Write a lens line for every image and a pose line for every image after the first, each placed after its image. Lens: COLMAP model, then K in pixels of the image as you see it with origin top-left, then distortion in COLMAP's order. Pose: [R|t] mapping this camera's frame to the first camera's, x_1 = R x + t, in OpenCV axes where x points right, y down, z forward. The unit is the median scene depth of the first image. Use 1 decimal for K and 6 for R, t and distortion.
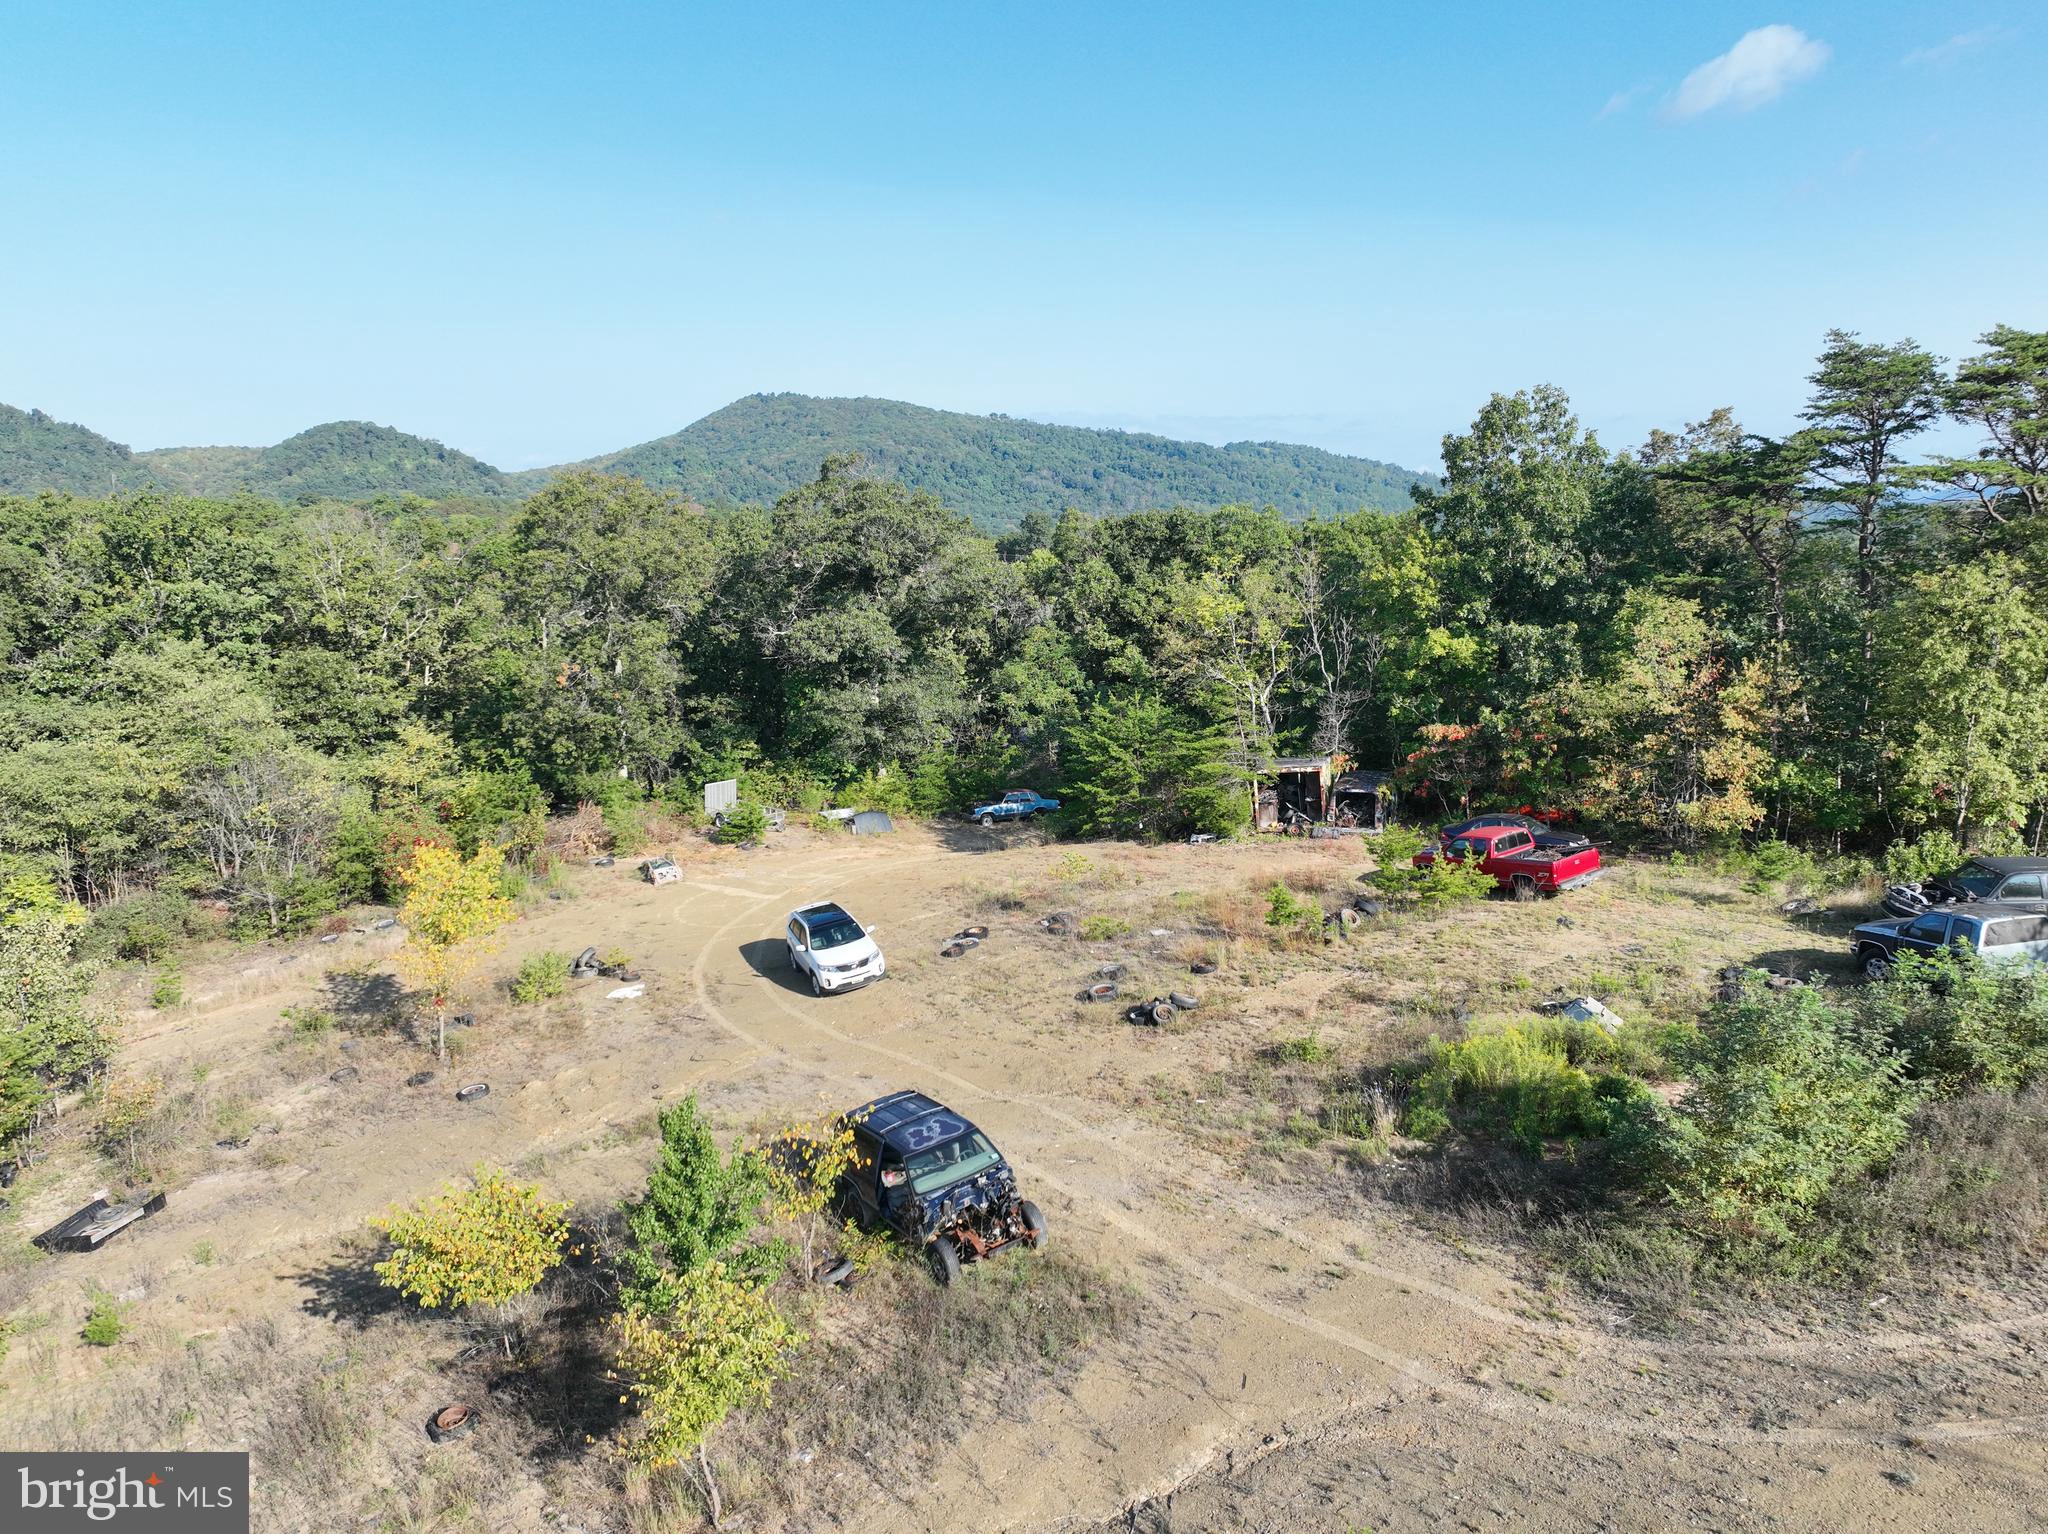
lens RADIAL K [[1439.6, 0, 1031.3], [0, 1439.6, 762.3], [0, 0, 1]] dist [-0.004863, 0.021412]
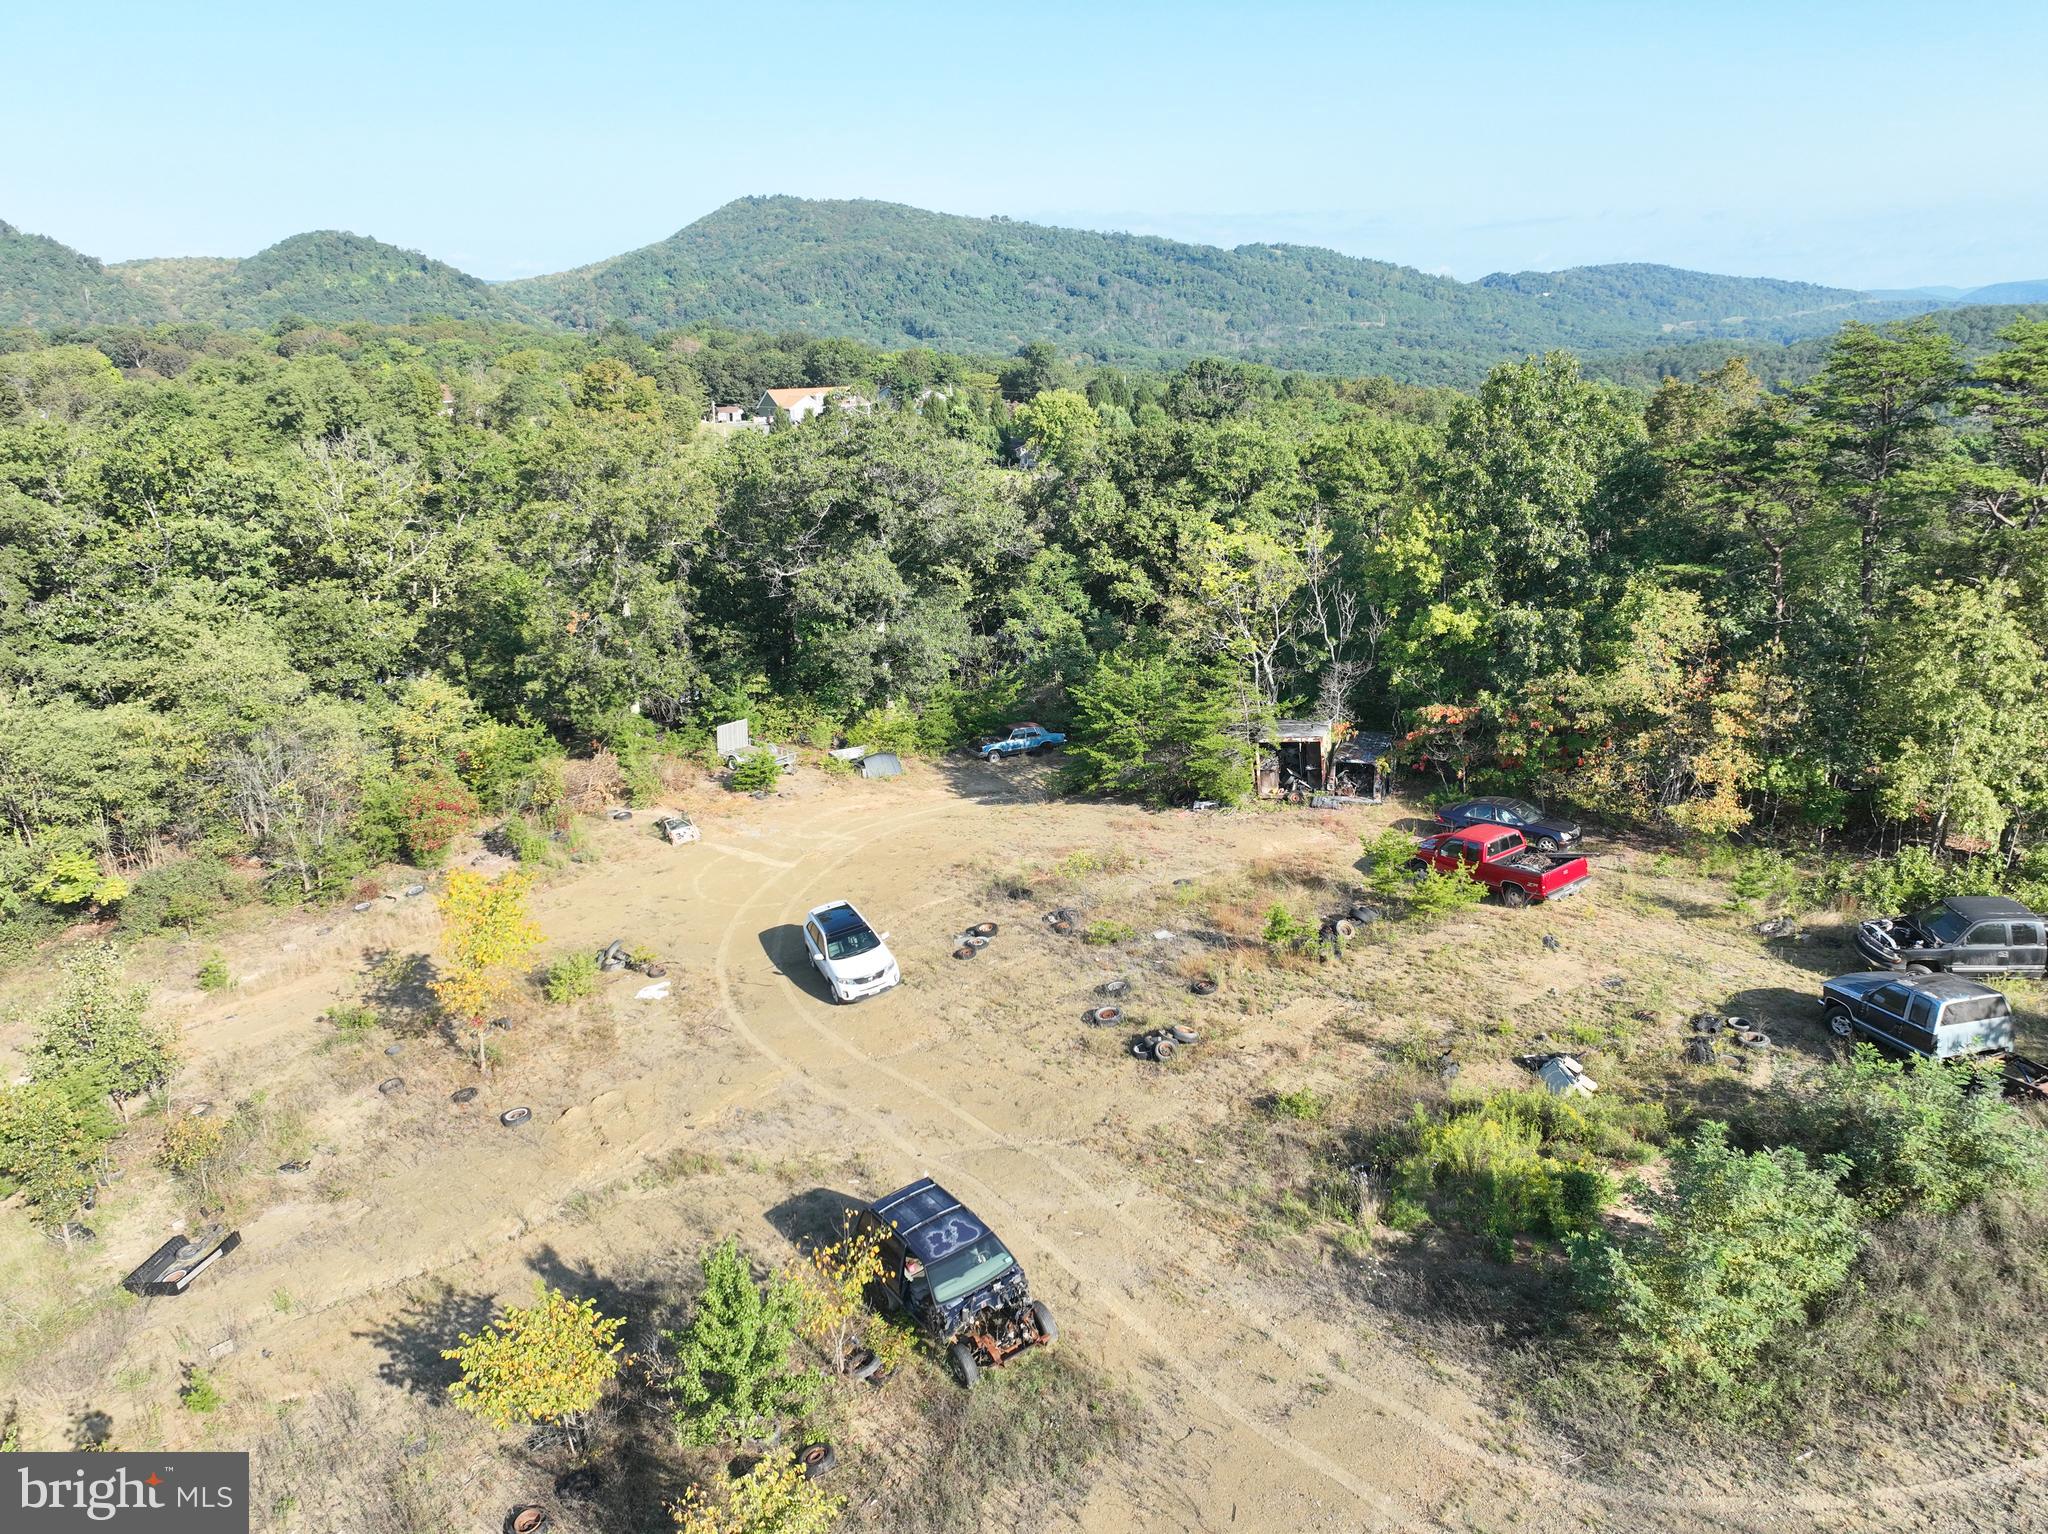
lens RADIAL K [[1439.6, 0, 1031.3], [0, 1439.6, 762.3], [0, 0, 1]] dist [-0.004863, 0.021412]
pose [[0.999971, -0.006416, -0.004100, -0.000636], [0.006882, 0.991994, 0.126096, -0.124820], [0.003258, -0.126121, 0.992010, -0.016711]]
